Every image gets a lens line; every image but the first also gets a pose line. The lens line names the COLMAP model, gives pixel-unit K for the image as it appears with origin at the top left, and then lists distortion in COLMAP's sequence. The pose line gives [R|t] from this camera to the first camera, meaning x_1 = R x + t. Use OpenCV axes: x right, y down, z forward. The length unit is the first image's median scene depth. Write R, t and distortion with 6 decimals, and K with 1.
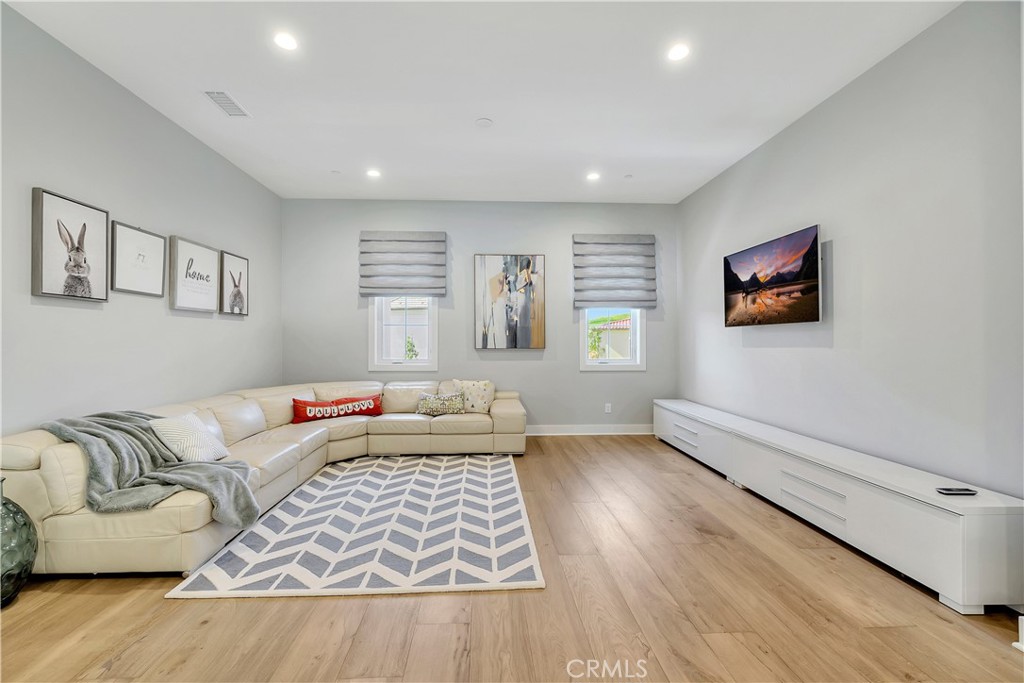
lens RADIAL K [[439.7, 0, 509.4], [0, 439.7, 341.9], [0, 0, 1]] dist [-0.008059, 0.000045]
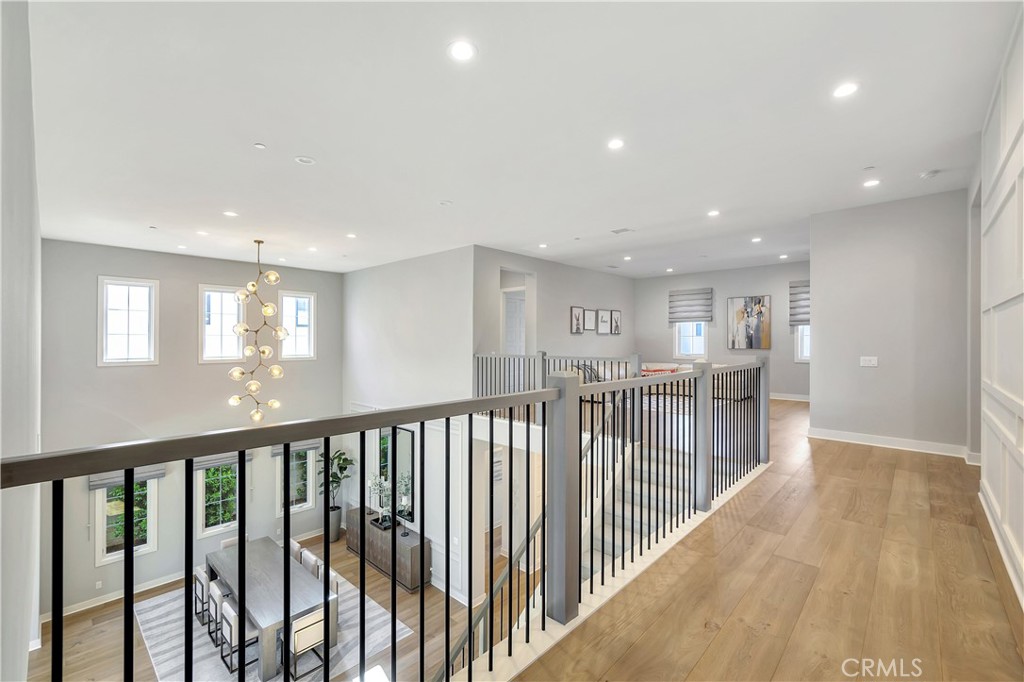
lens RADIAL K [[439.7, 0, 507.7], [0, 439.7, 341.9], [0, 0, 1]] dist [-0.008059, 0.000045]
pose [[0.687185, 0.001653, -0.726481, 0.638879], [-0.000266, 0.999998, 0.002024, -0.016470], [0.726483, -0.001198, 0.687184, -0.973083]]
